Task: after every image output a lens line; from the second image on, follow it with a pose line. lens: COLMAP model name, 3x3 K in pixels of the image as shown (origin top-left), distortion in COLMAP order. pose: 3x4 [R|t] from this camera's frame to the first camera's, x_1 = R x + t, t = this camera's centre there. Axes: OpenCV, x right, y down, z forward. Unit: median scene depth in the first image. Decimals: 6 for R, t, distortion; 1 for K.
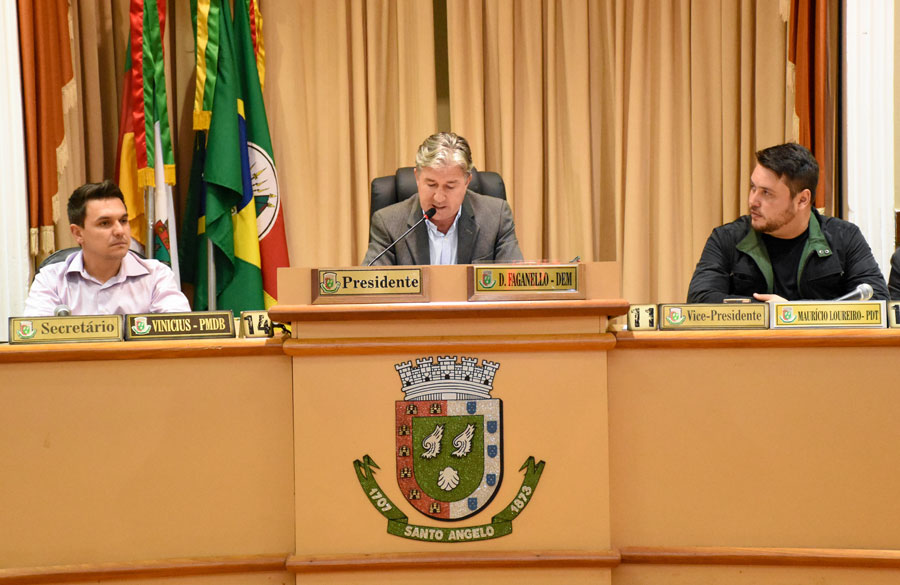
lens RADIAL K [[1877.6, 0, 450.3], [0, 1877.6, 321.9], [0, 0, 1]] dist [0.538027, -0.090051]
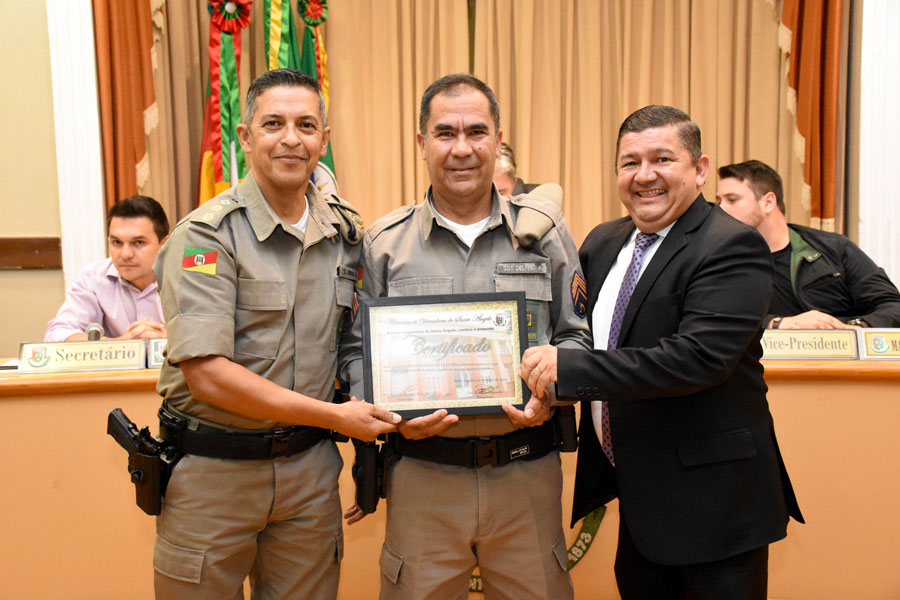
lens RADIAL K [[1009.9, 0, 451.6], [0, 1009.9, 282.8], [0, 0, 1]] dist [0.169578, 0.009660]
pose [[0.999896, 0.002698, -0.014169, -0.012883], [-0.002466, 0.999863, 0.016373, -0.030485], [0.014211, -0.016336, 0.999766, 0.389180]]
